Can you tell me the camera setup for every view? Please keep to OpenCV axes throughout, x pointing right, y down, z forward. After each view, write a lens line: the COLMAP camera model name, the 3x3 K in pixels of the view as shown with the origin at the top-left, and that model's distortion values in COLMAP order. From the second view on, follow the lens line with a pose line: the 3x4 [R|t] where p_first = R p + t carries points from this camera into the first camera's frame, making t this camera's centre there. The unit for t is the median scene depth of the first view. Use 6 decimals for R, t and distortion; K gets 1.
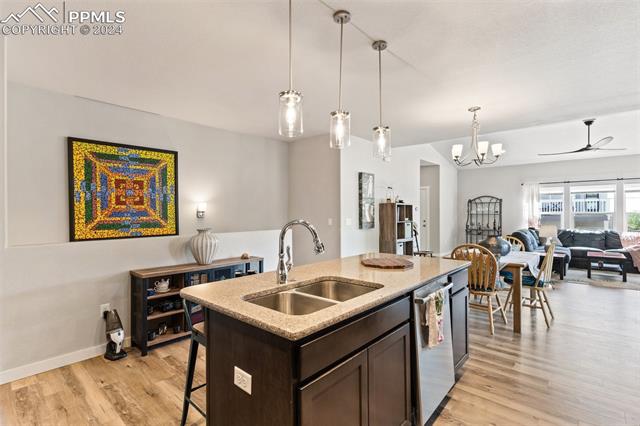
lens RADIAL K [[306.5, 0, 320.2], [0, 306.5, 212.6], [0, 0, 1]] dist [0.002827, 0.000255]
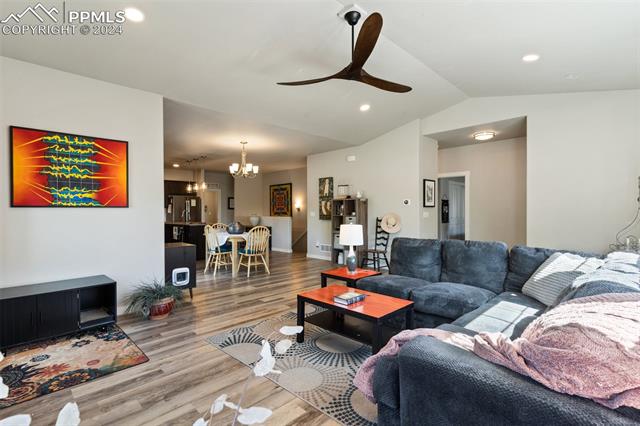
lens RADIAL K [[306.5, 0, 320.0], [0, 306.5, 212.3], [0, 0, 1]] dist [0.002827, 0.000255]
pose [[-0.064795, 0.005071, -0.997886, 1.904717], [-0.003409, 0.999980, 0.005303, 0.016105], [0.997893, 0.003745, -0.064777, 1.378864]]
